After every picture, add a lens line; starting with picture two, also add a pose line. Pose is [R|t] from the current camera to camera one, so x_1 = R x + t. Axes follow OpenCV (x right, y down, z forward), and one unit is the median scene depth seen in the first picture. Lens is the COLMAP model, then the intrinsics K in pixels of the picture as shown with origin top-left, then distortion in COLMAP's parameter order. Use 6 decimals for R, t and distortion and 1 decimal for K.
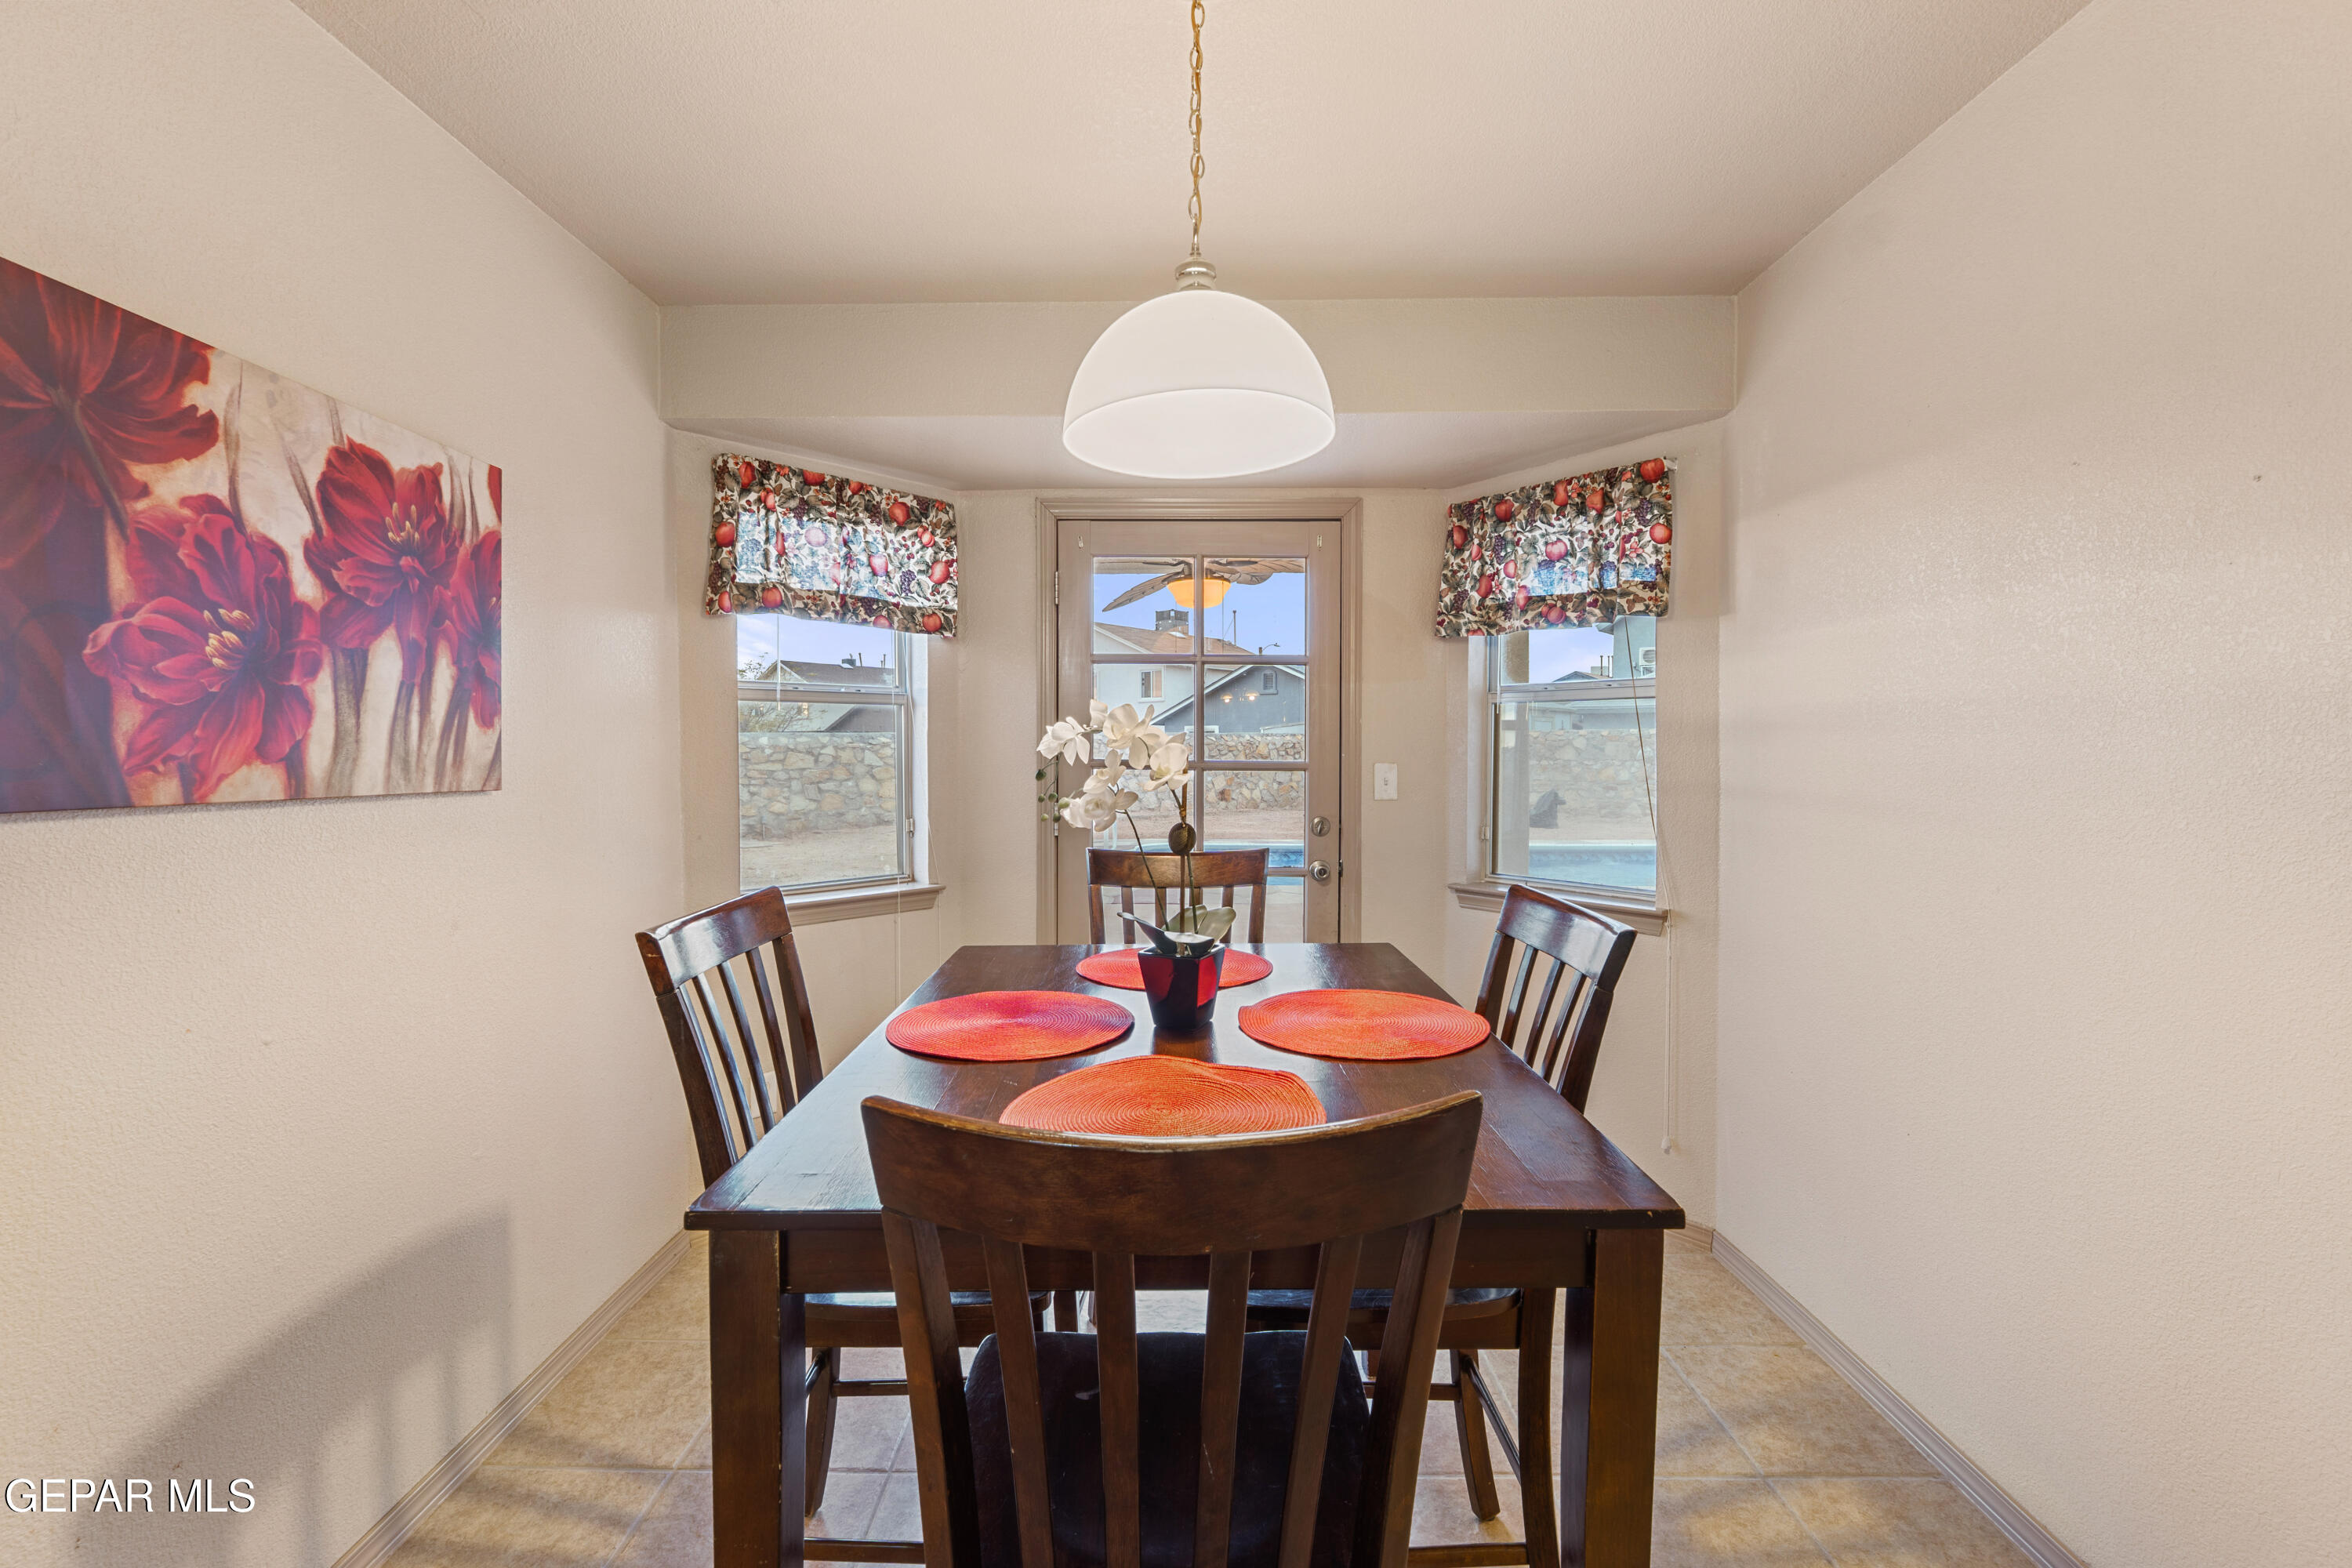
lens RADIAL K [[1007.1, 0, 1159.9], [0, 1007.1, 766.3], [0, 0, 1]] dist [-0.010162, 0.001864]
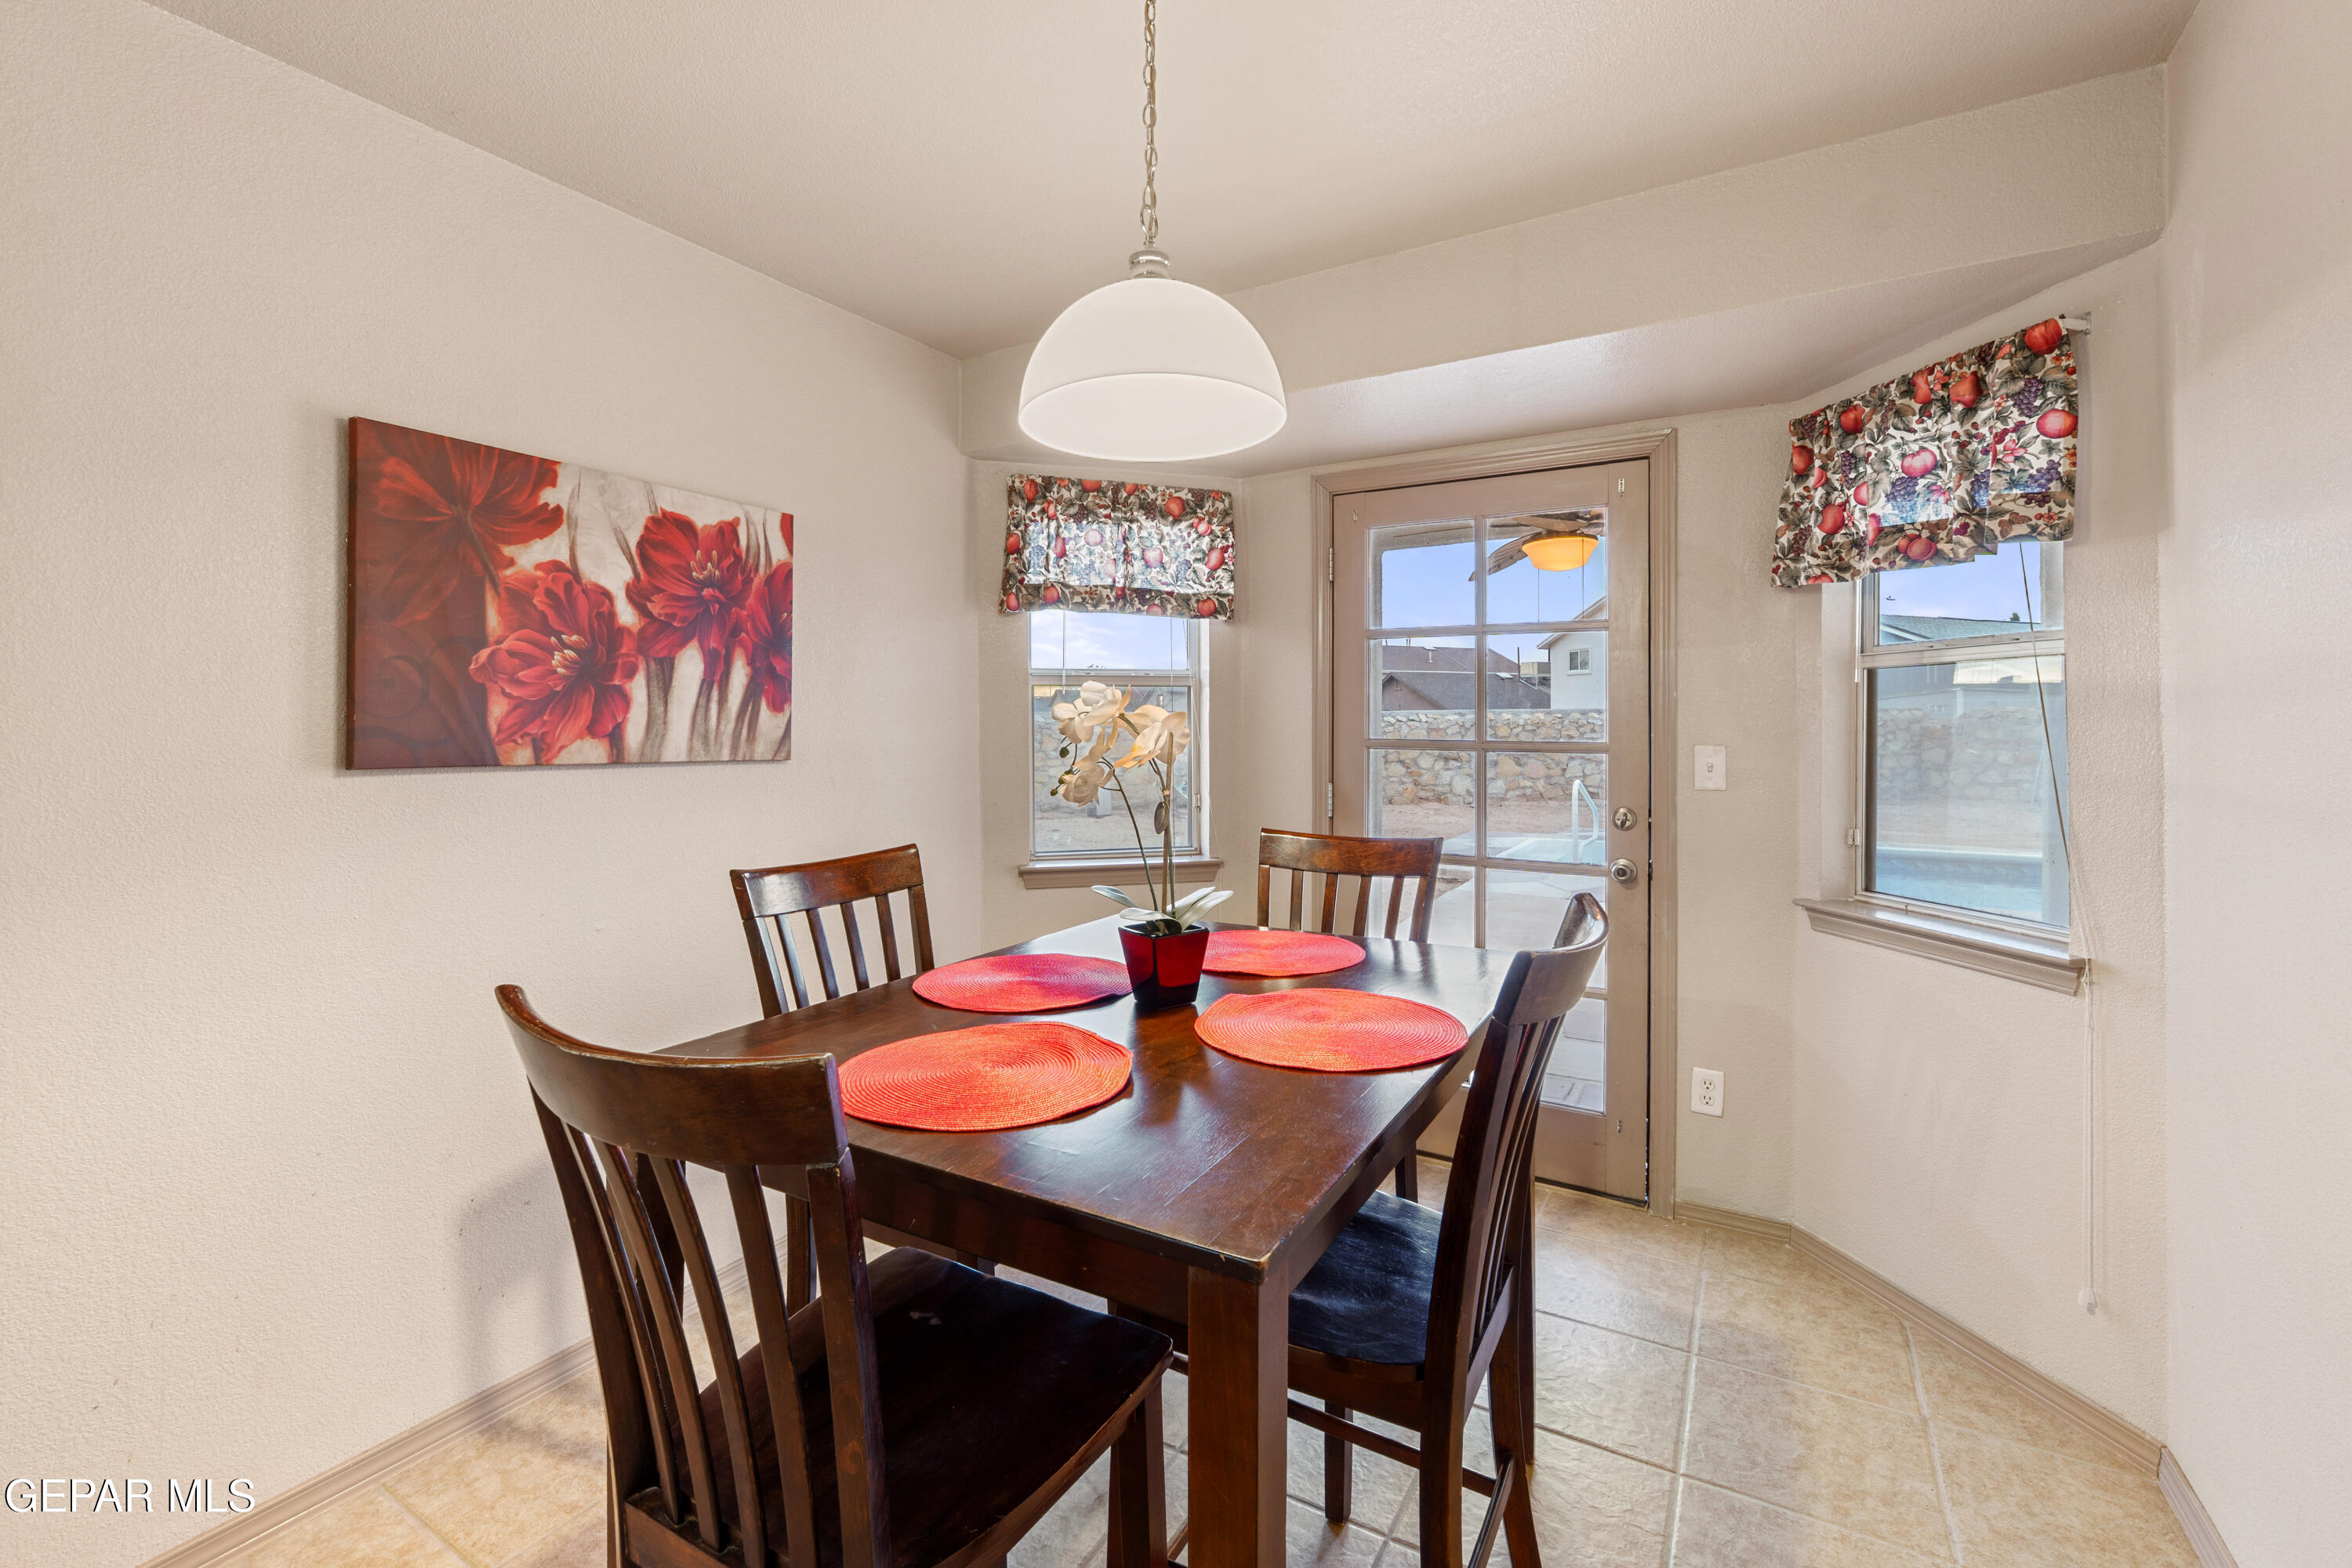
lens RADIAL K [[1007.1, 0, 1151.8], [0, 1007.1, 721.0], [0, 0, 1]] dist [-0.010162, 0.001864]
pose [[0.864847, -0.002789, -0.502028, 0.502072], [-0.008018, 0.999780, -0.019366, -0.005667], [0.501971, 0.020774, 0.864635, 0.123907]]
